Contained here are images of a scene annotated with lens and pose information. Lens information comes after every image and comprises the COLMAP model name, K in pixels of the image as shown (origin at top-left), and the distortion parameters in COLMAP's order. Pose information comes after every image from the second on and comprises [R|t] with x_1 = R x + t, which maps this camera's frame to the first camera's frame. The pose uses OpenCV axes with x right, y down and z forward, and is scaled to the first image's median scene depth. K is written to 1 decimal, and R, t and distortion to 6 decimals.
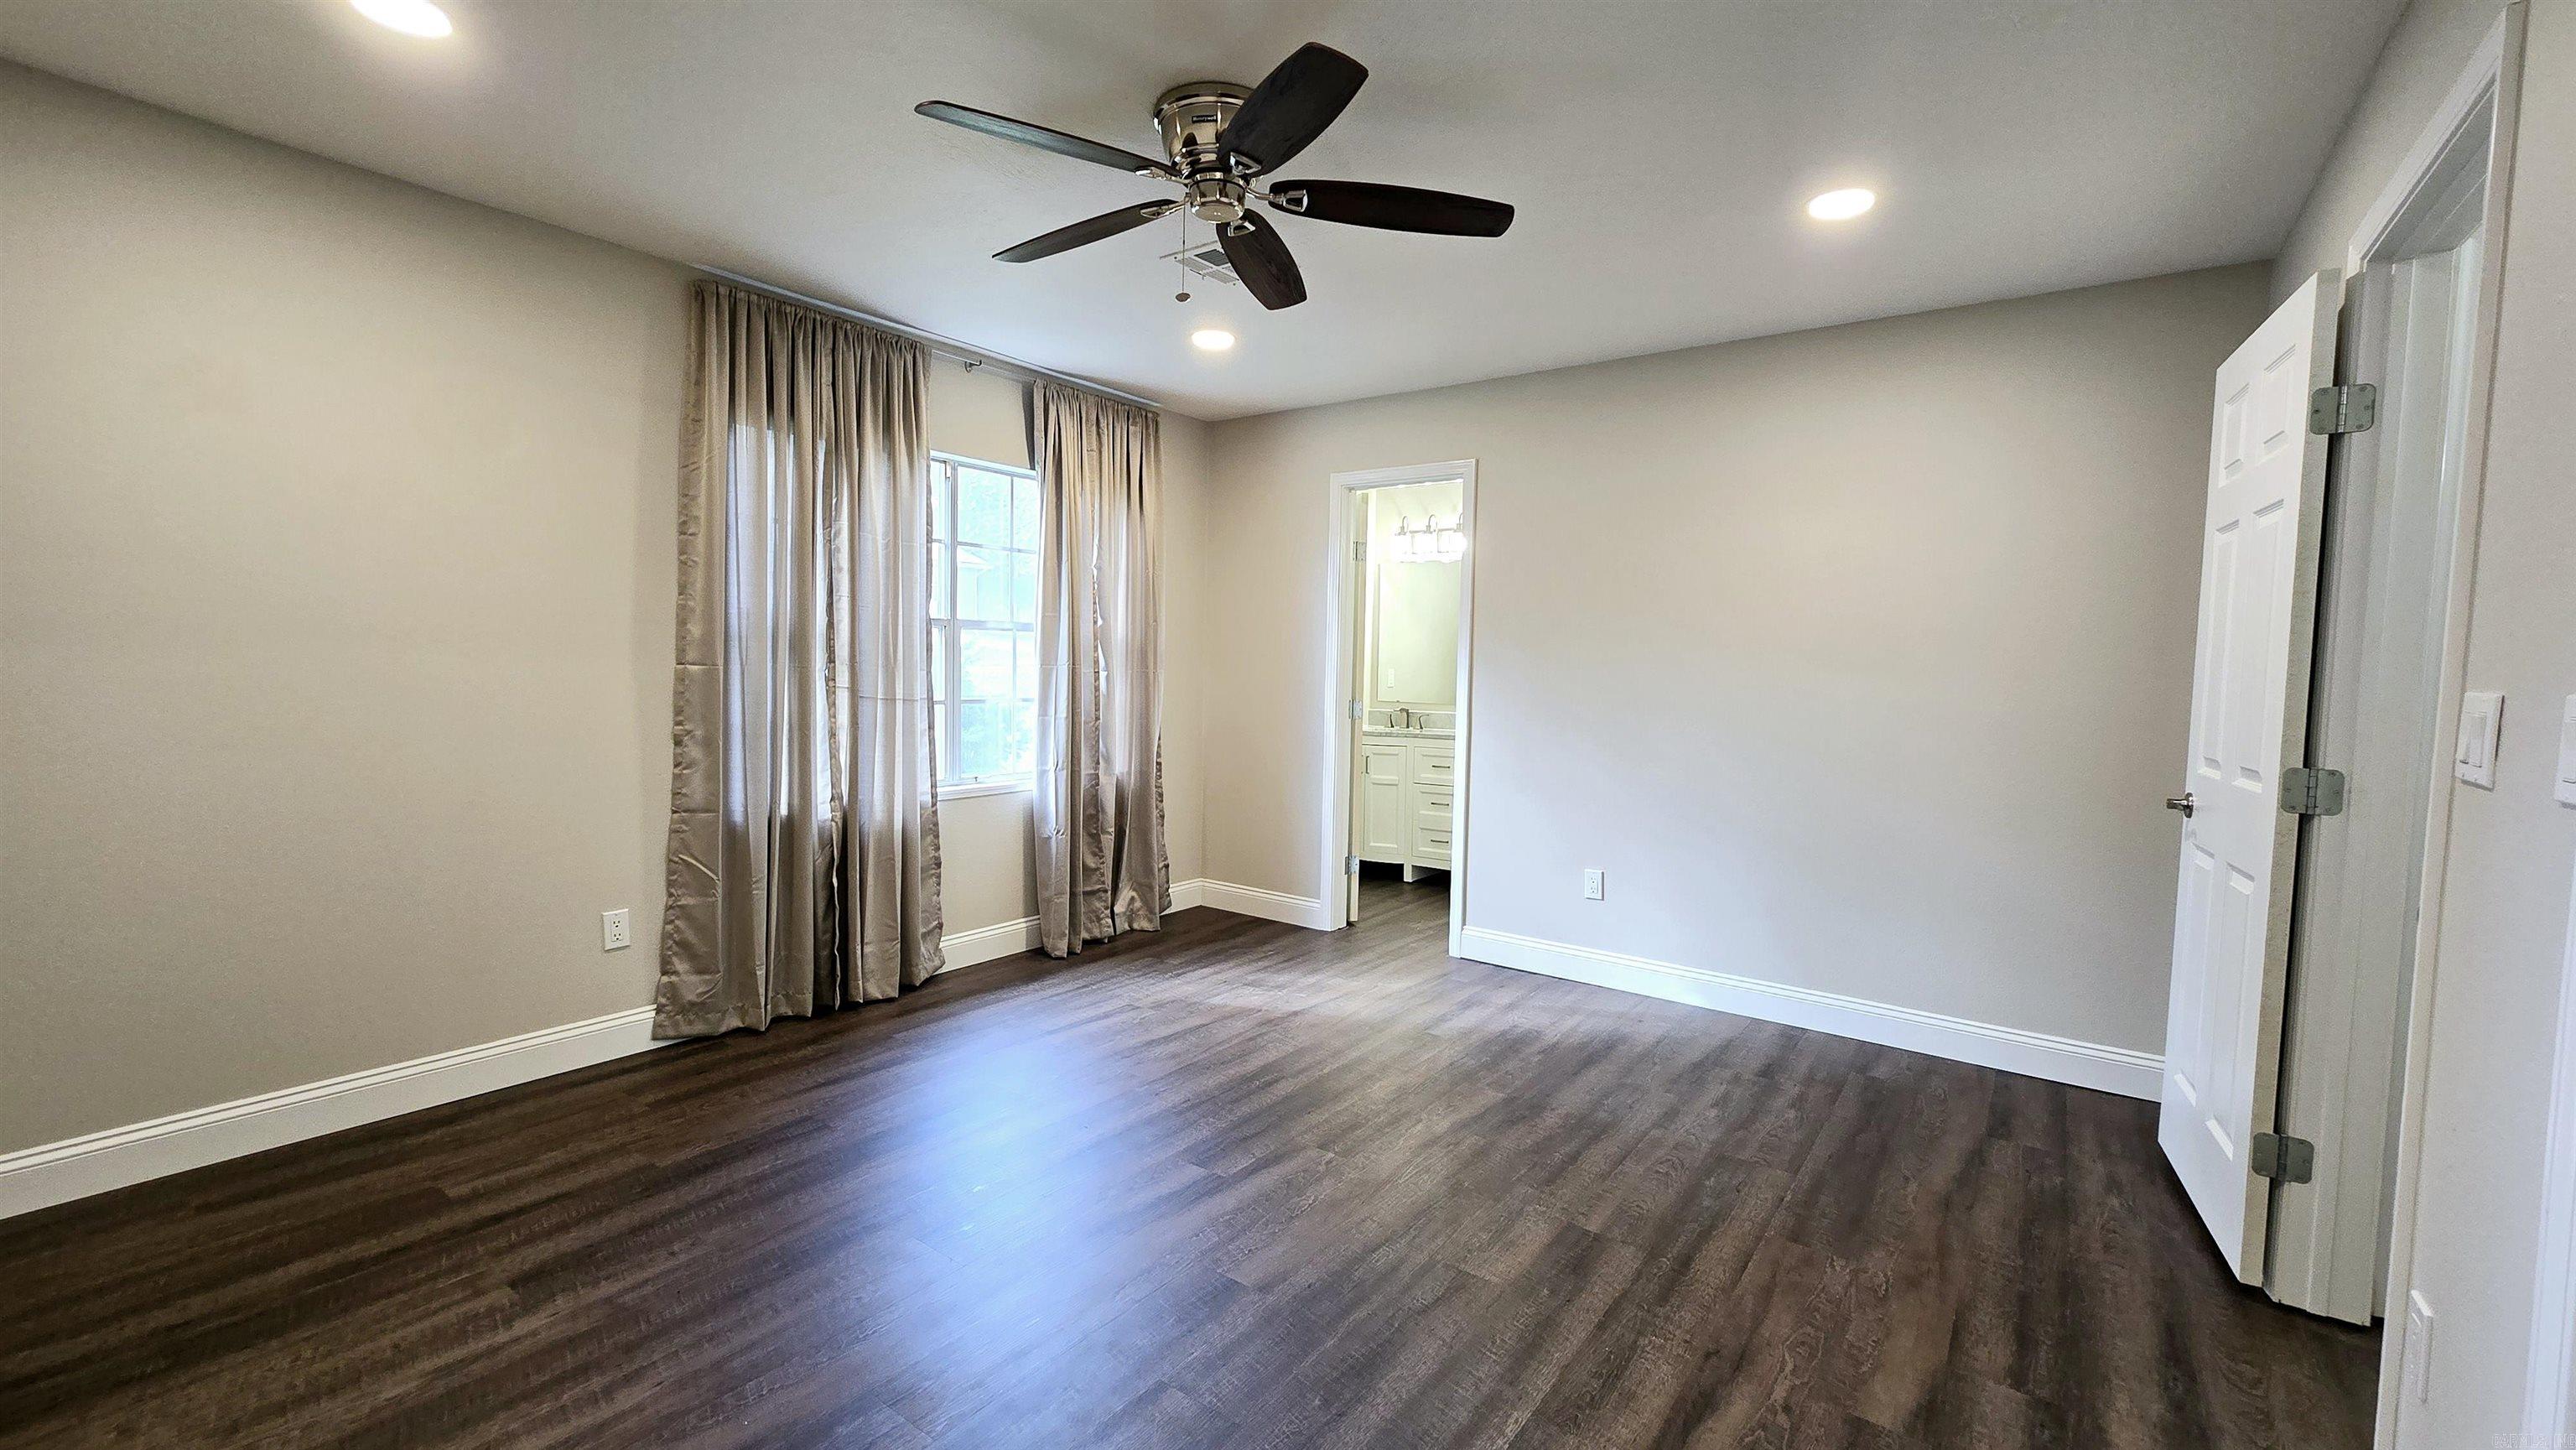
lens RADIAL K [[1052.0, 0, 1300.3], [0, 1052.0, 728.9], [0, 0, 1]] dist [0.001023, -0.002553]
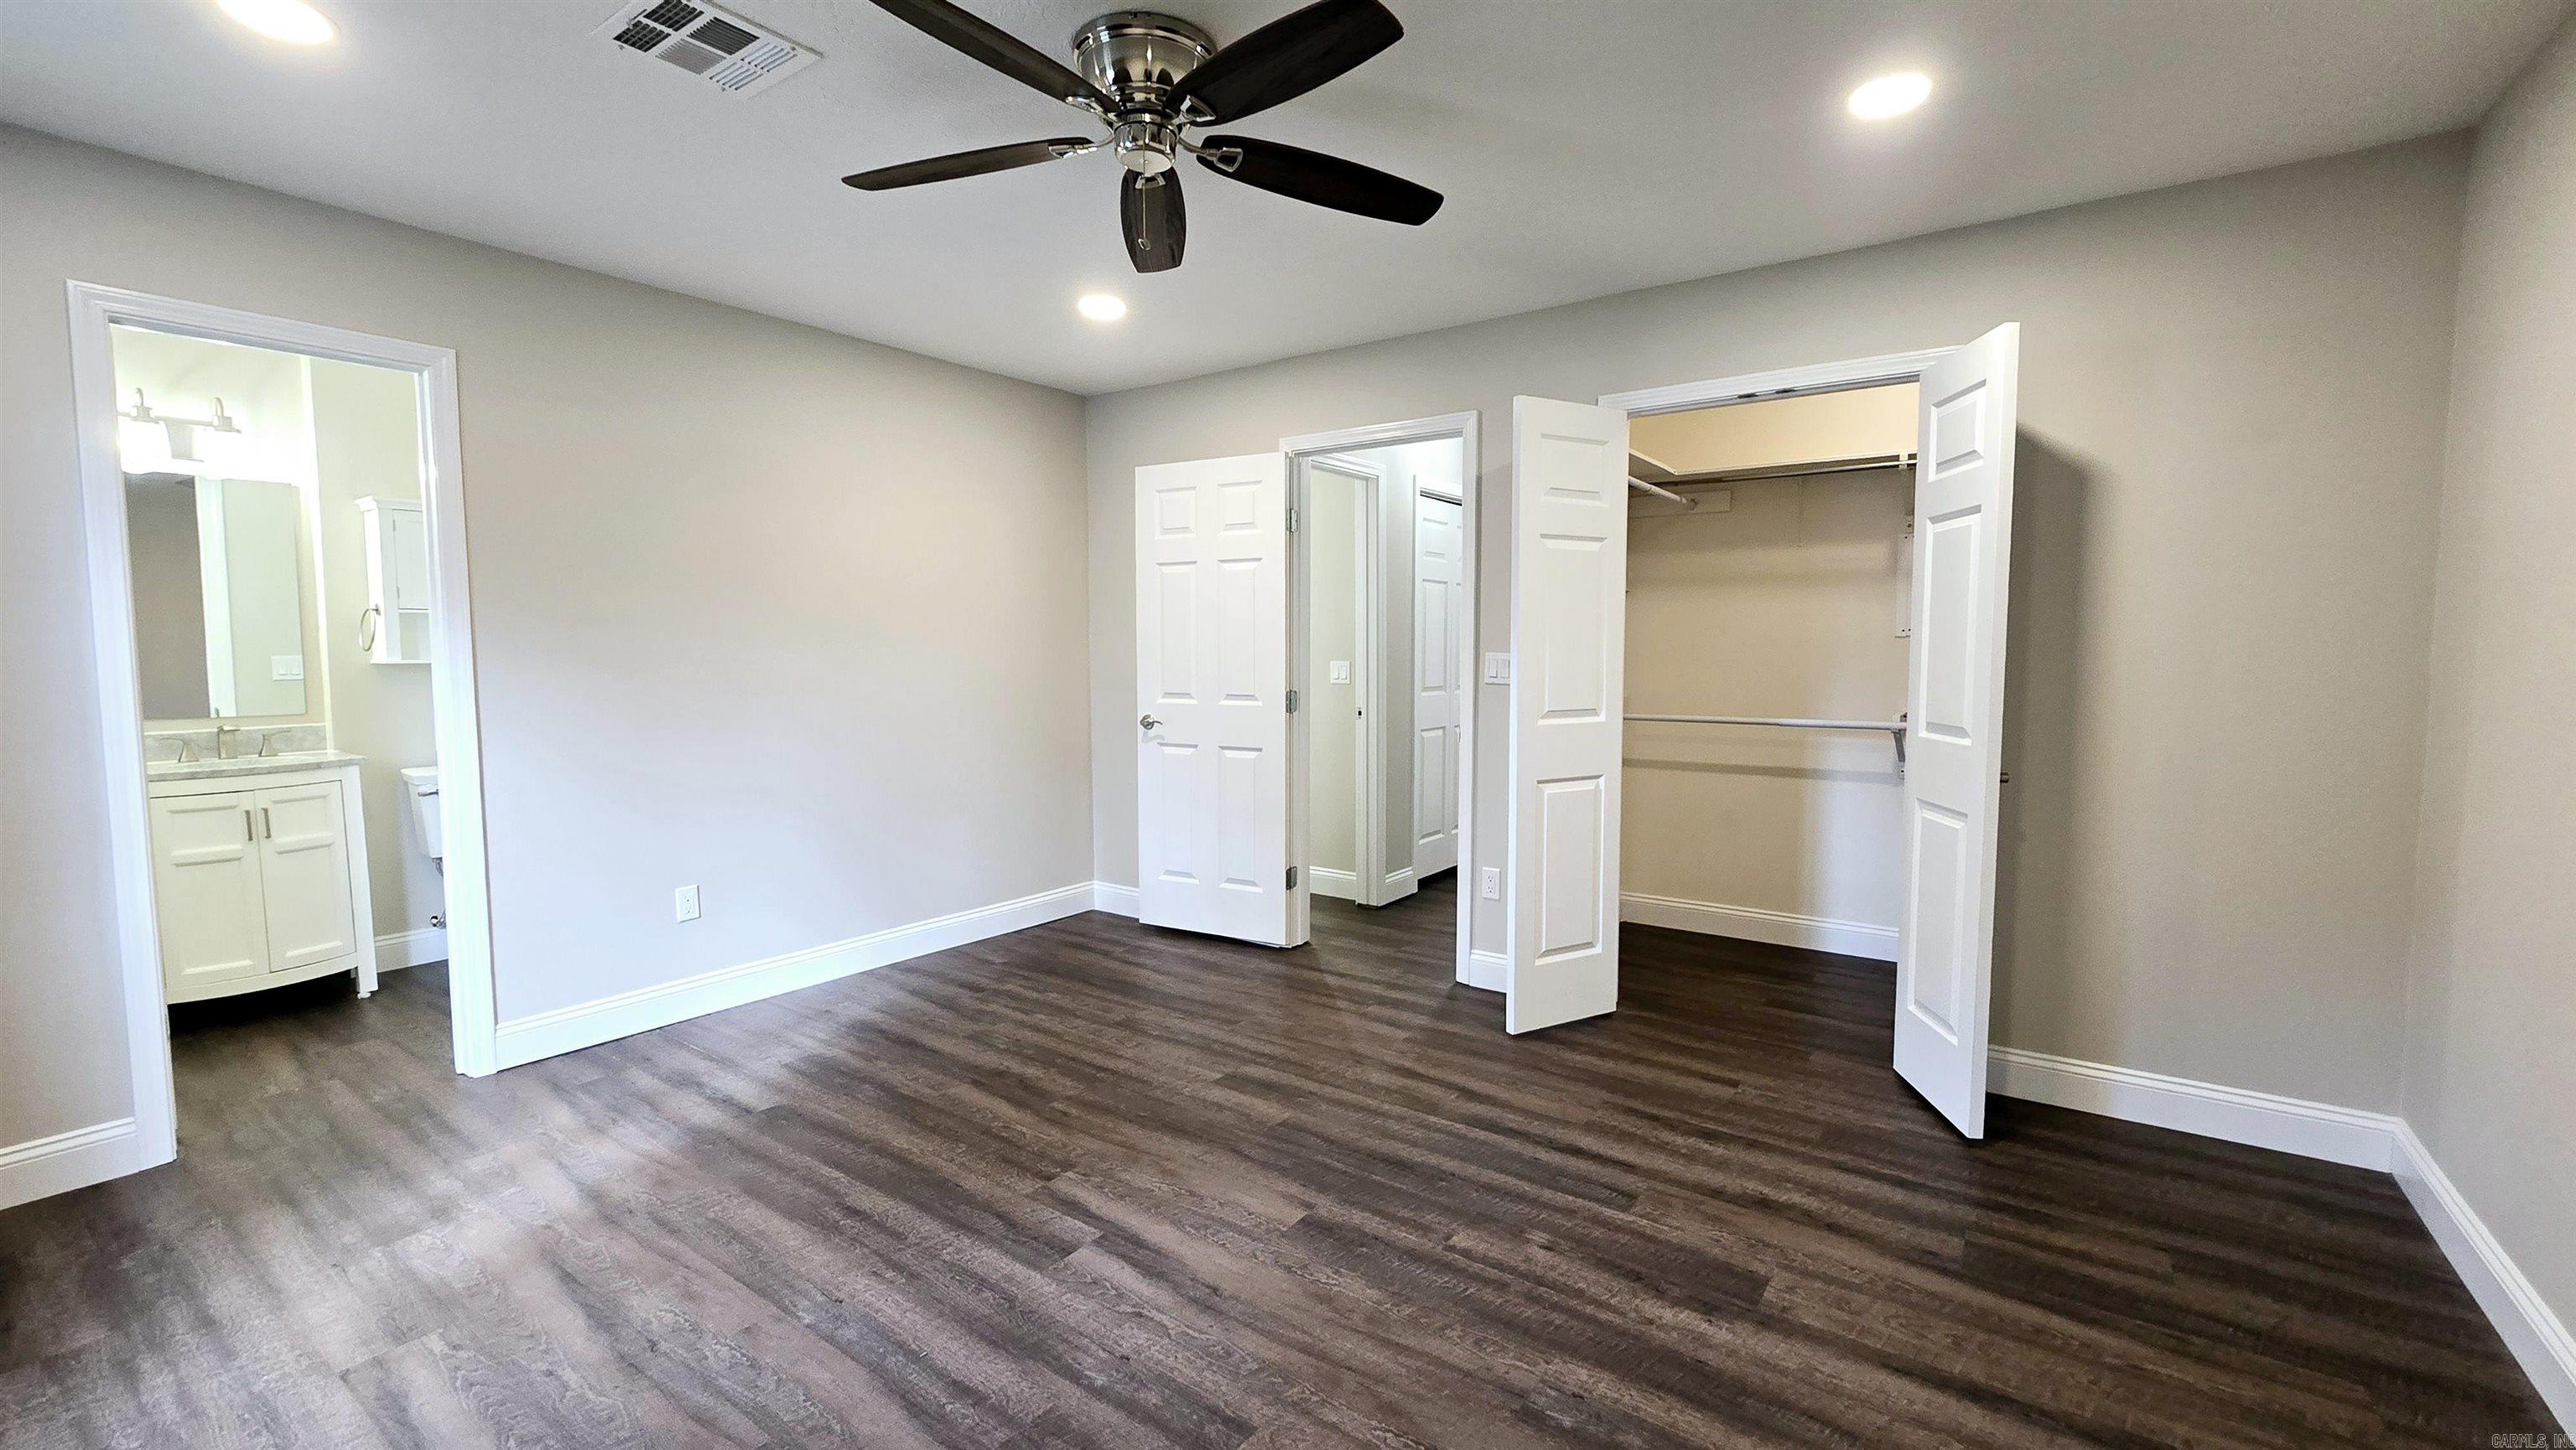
lens RADIAL K [[1052.0, 0, 1282.4], [0, 1052.0, 718.6], [0, 0, 1]] dist [0.001023, -0.002553]
pose [[0.000302, -0.092577, 0.995706, -0.768207], [0.064934, 0.993606, 0.092362, -0.068457], [-0.997889, 0.064628, 0.006312, 0.677329]]
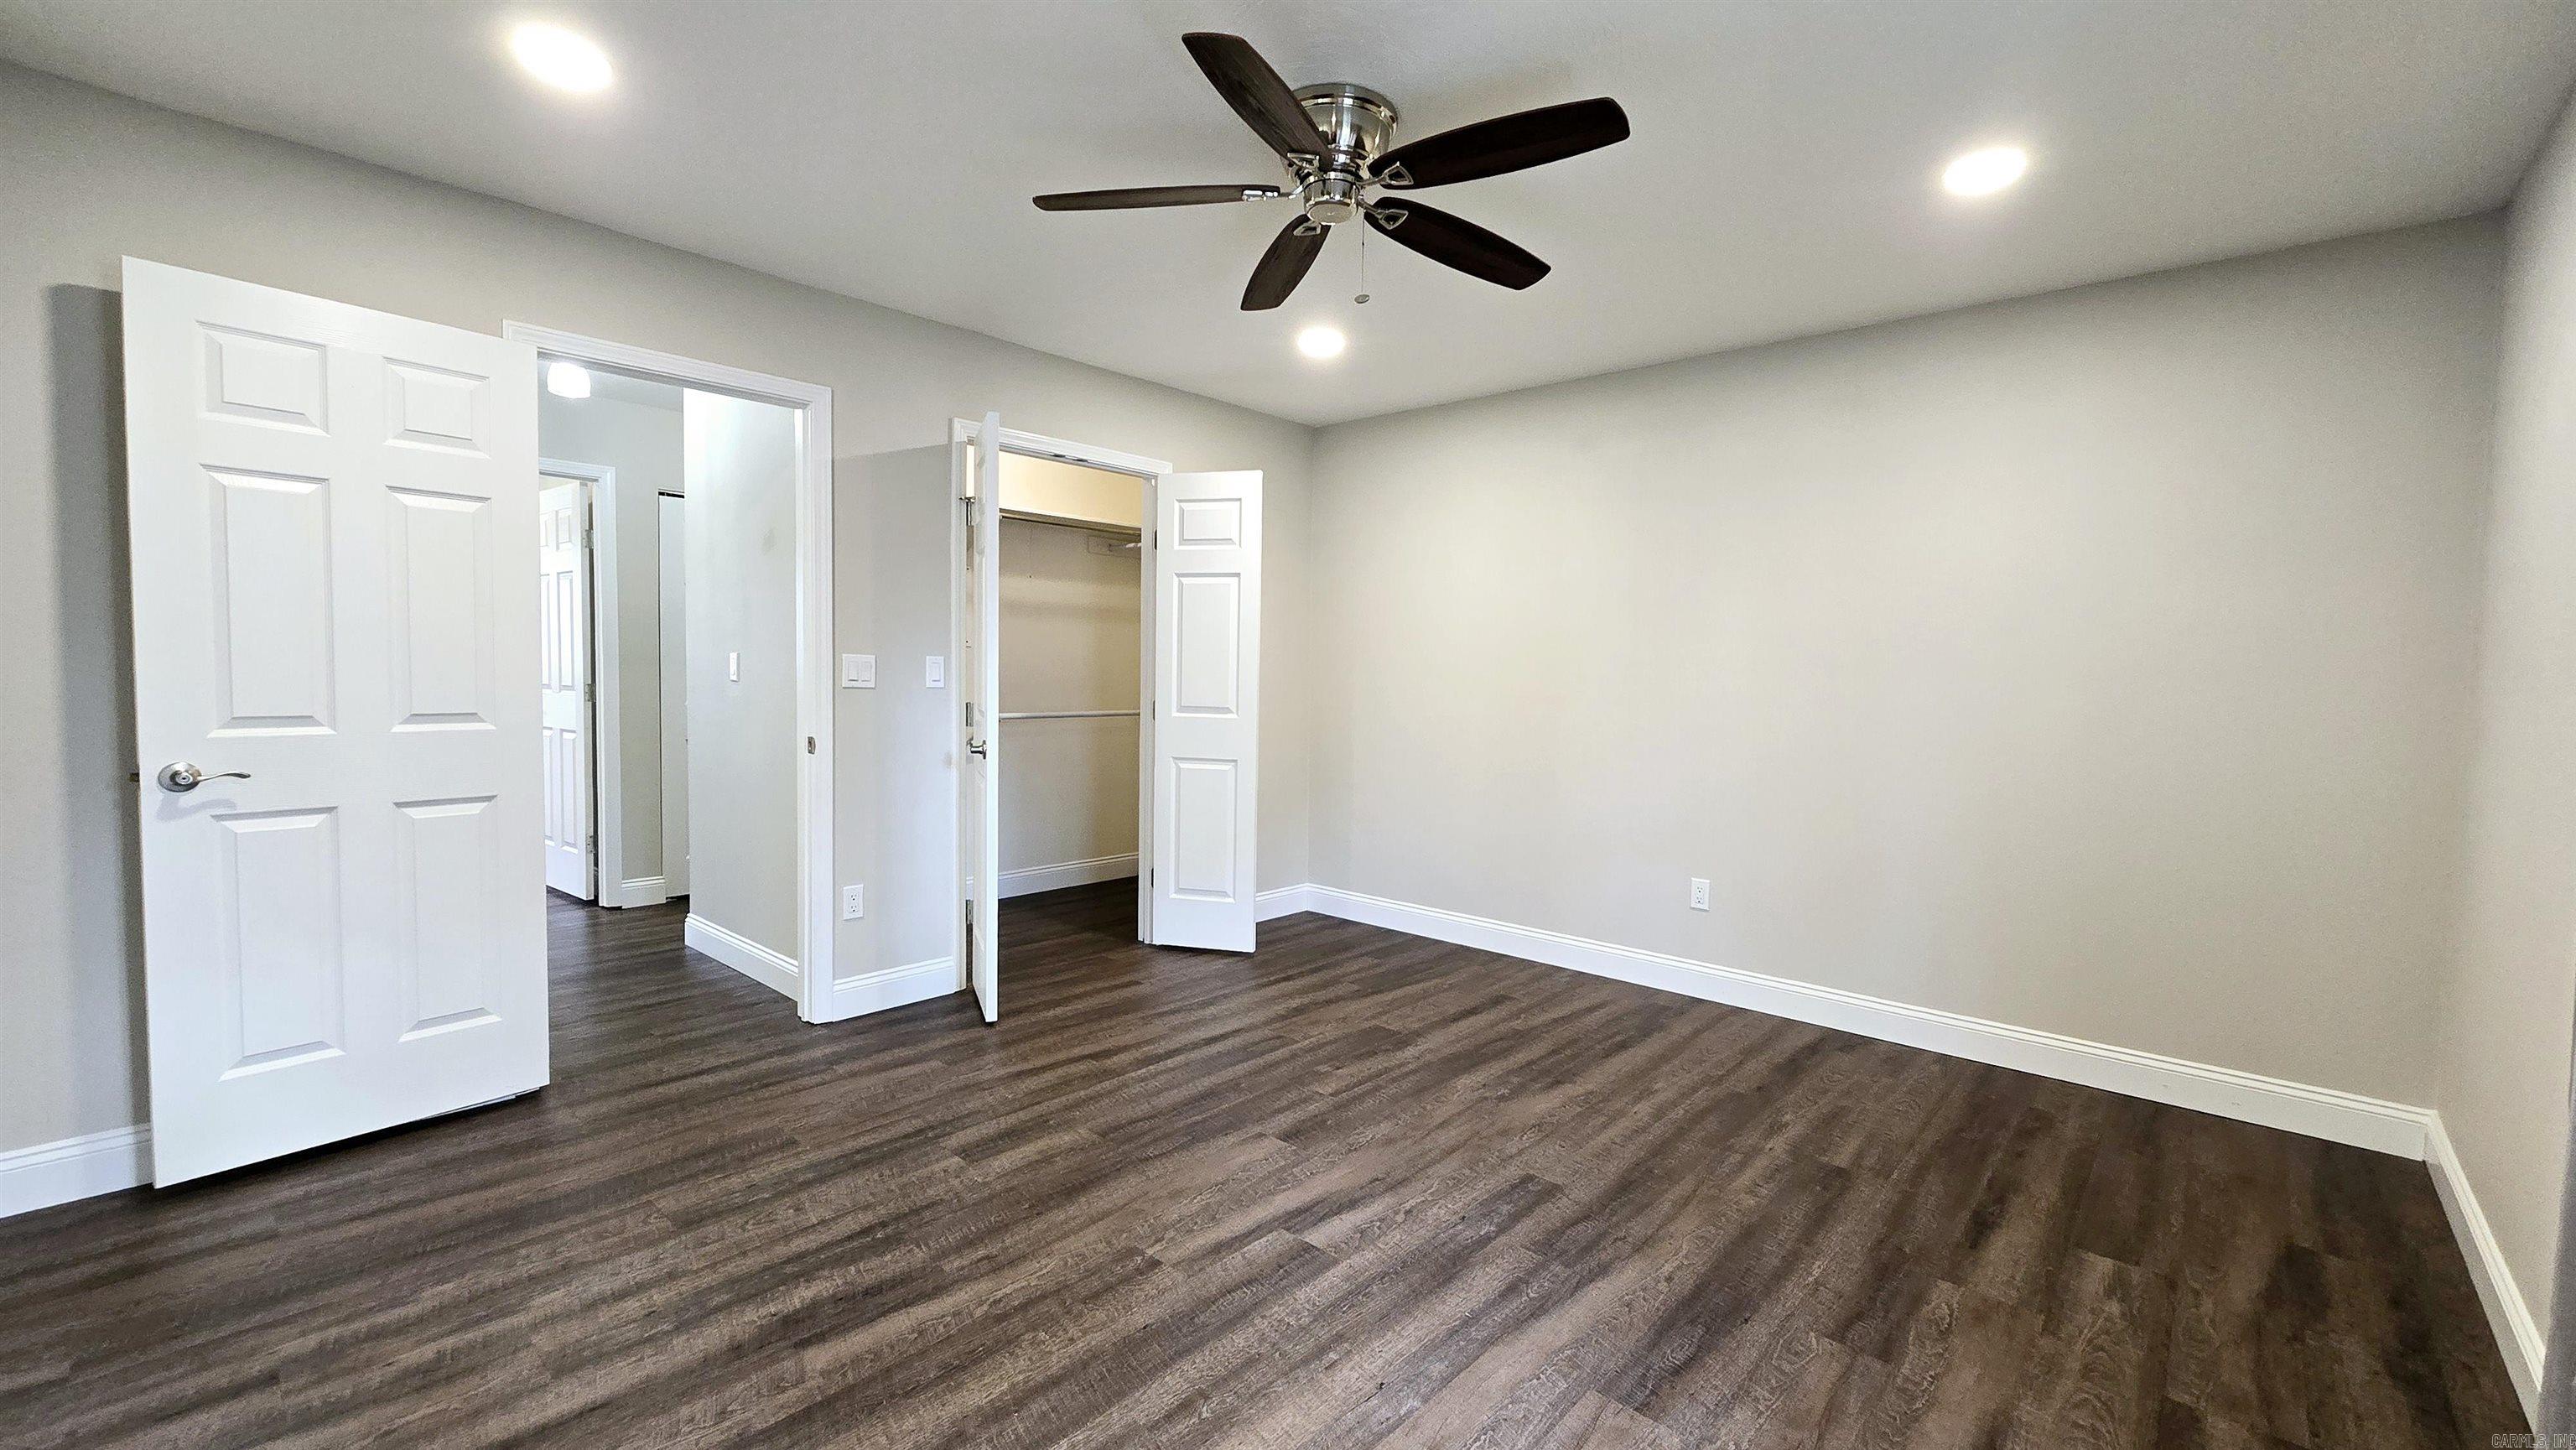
lens RADIAL K [[1052.0, 0, 1293.9], [0, 1052.0, 723.1], [0, 0, 1]] dist [0.001023, -0.002553]
pose [[-0.992659, -0.049118, 0.110522, -0.133847], [-0.036180, 0.992571, 0.116163, -0.092157], [-0.115406, 0.111312, -0.987062, 1.534359]]
